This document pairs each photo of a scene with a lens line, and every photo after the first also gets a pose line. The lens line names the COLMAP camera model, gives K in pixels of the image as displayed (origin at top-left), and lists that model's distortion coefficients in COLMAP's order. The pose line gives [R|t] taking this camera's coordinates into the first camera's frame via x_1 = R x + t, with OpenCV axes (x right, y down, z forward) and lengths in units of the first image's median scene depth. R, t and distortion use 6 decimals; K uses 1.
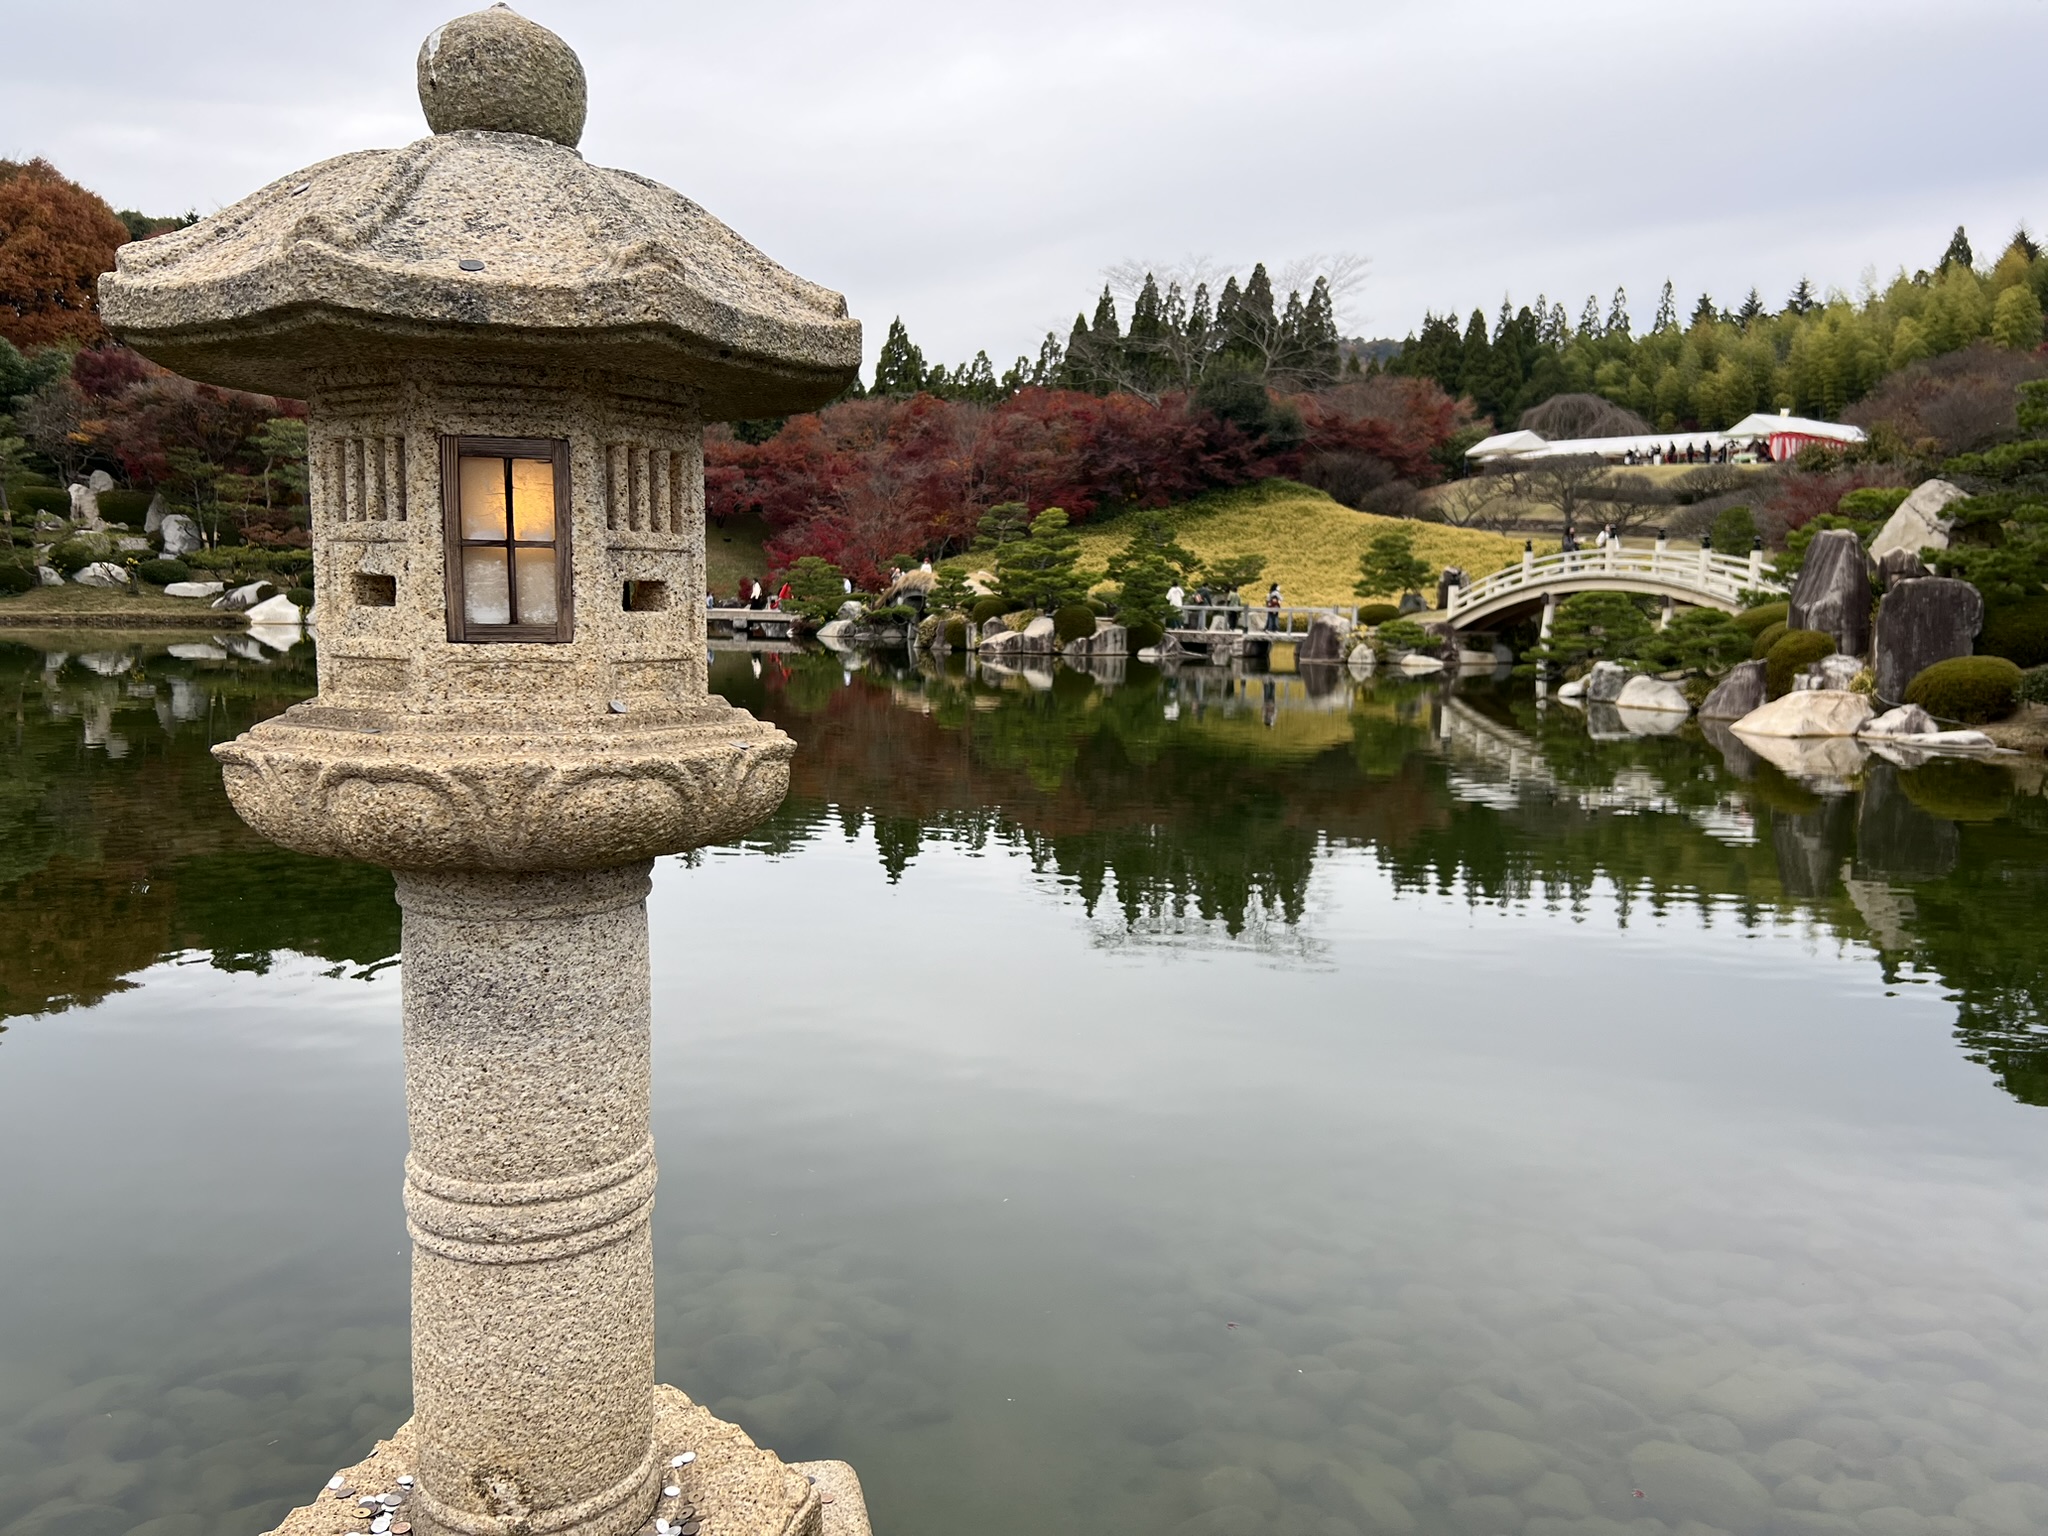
lens RADIAL K [[1554.5, 0, 1027.3], [0, 1554.5, 779.6], [0, 0, 1]] dist [0.052002, -0.059541]
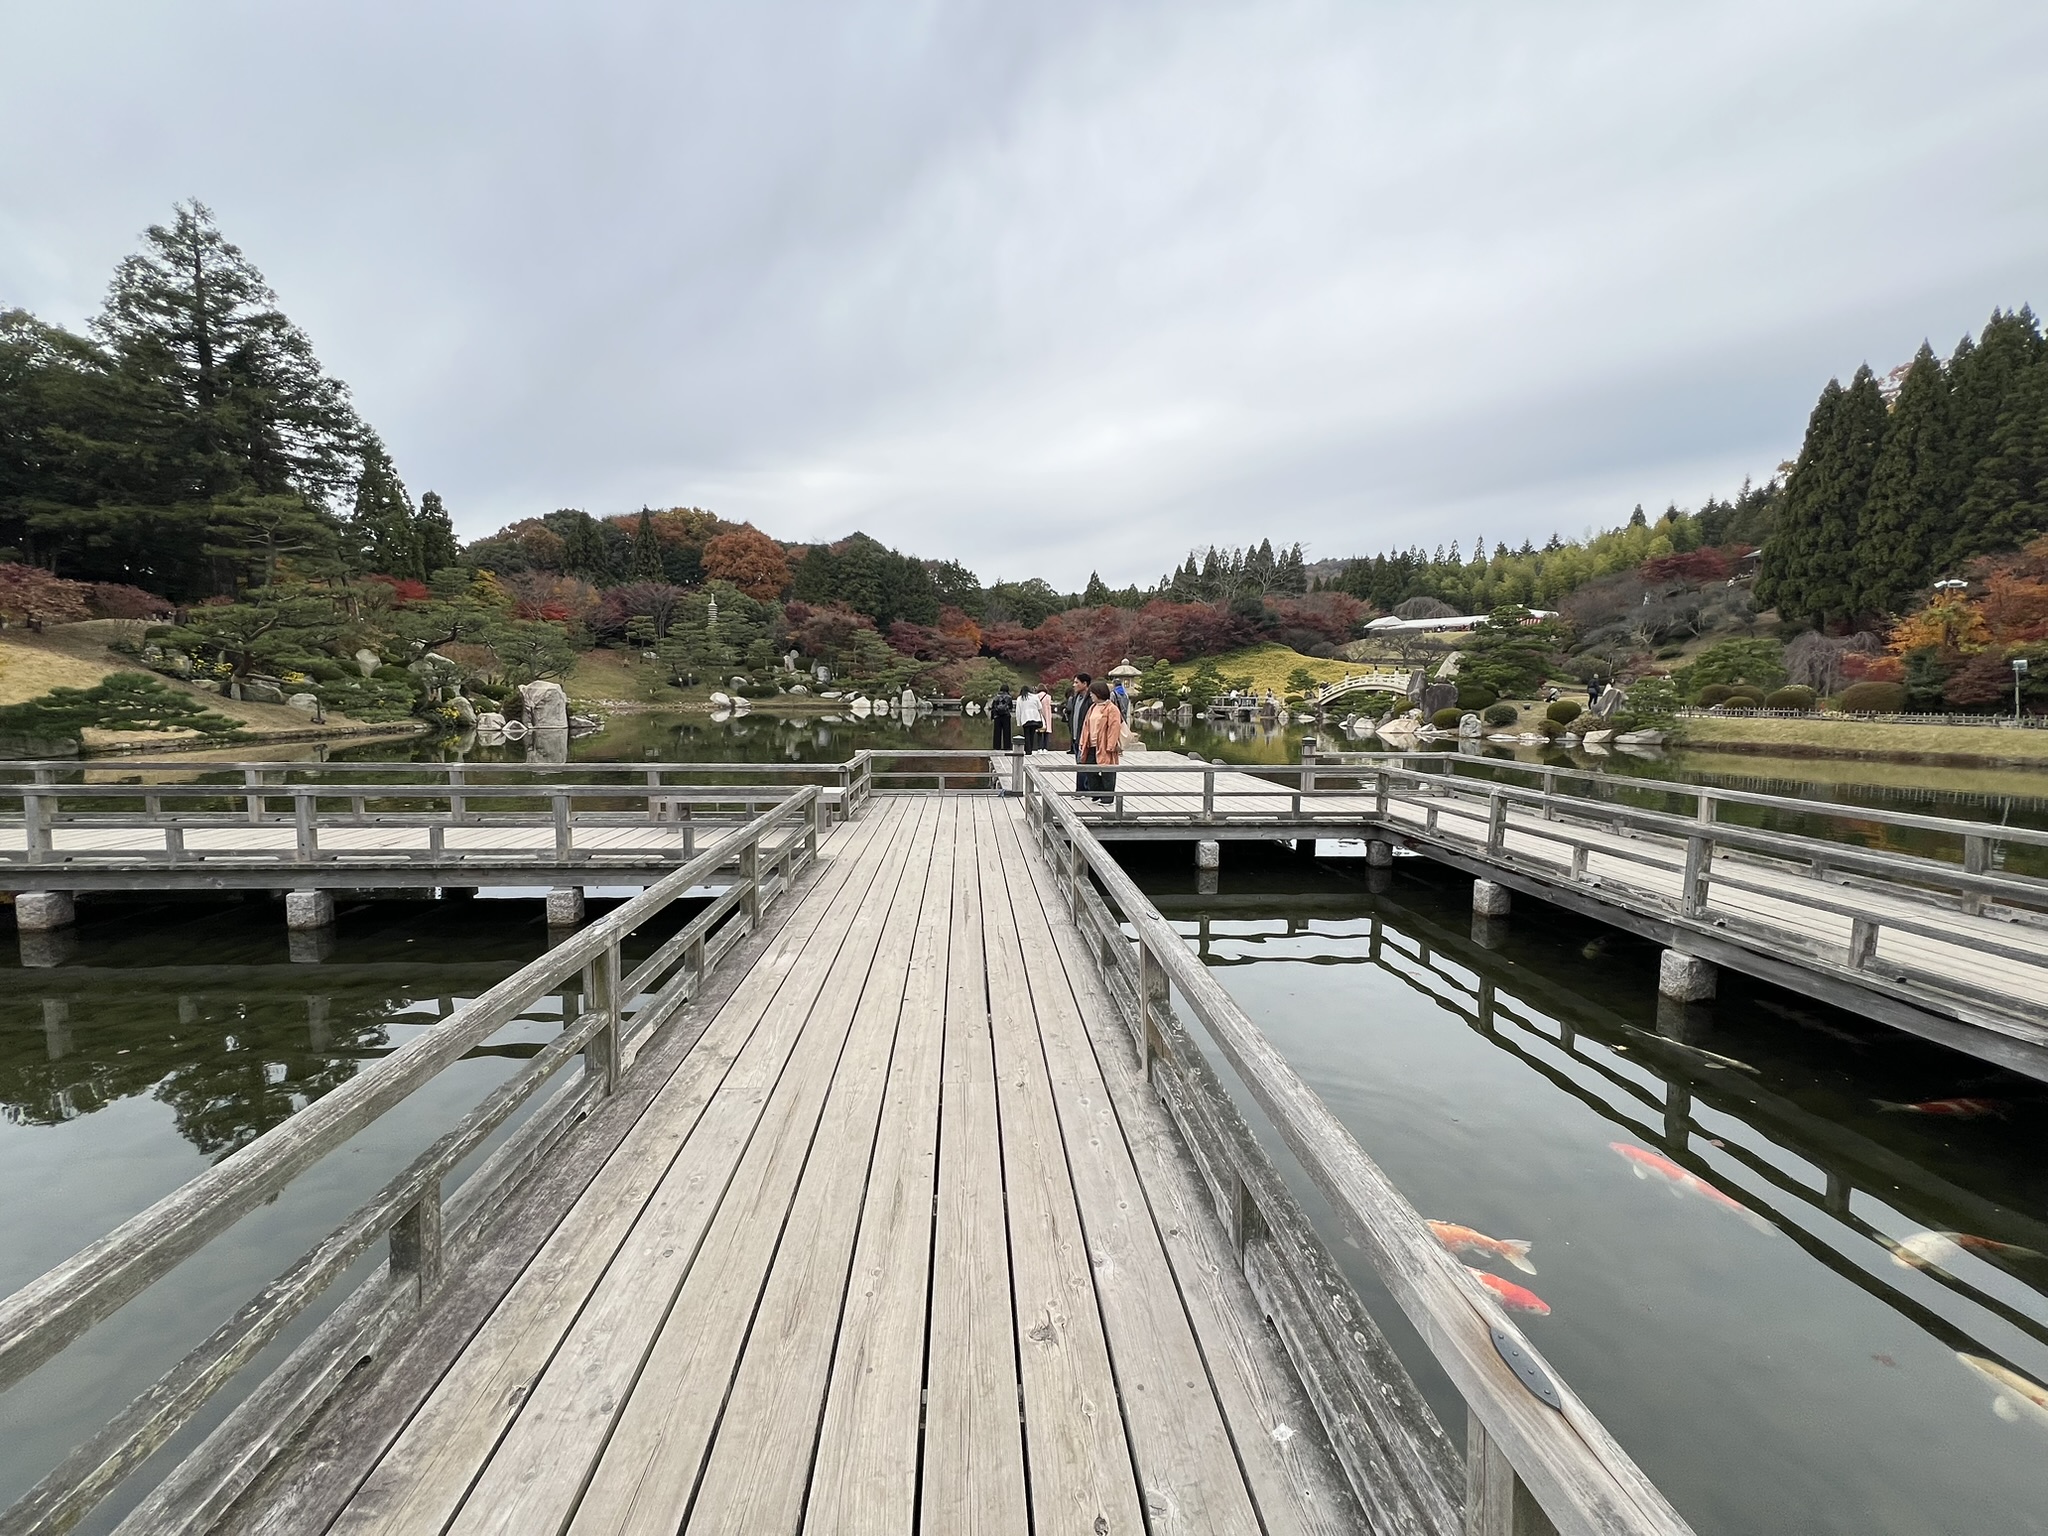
lens RADIAL K [[820.5, 0, 1017.0], [0, 820.5, 764.1], [0, 0, 1]] dist [-0.001864, 0.000049]
pose [[0.986385, 0.005988, -0.164342, 0.001234], [-0.011997, 0.999294, -0.035601, 0.027875], [0.164012, 0.037088, 0.985761, -0.207831]]
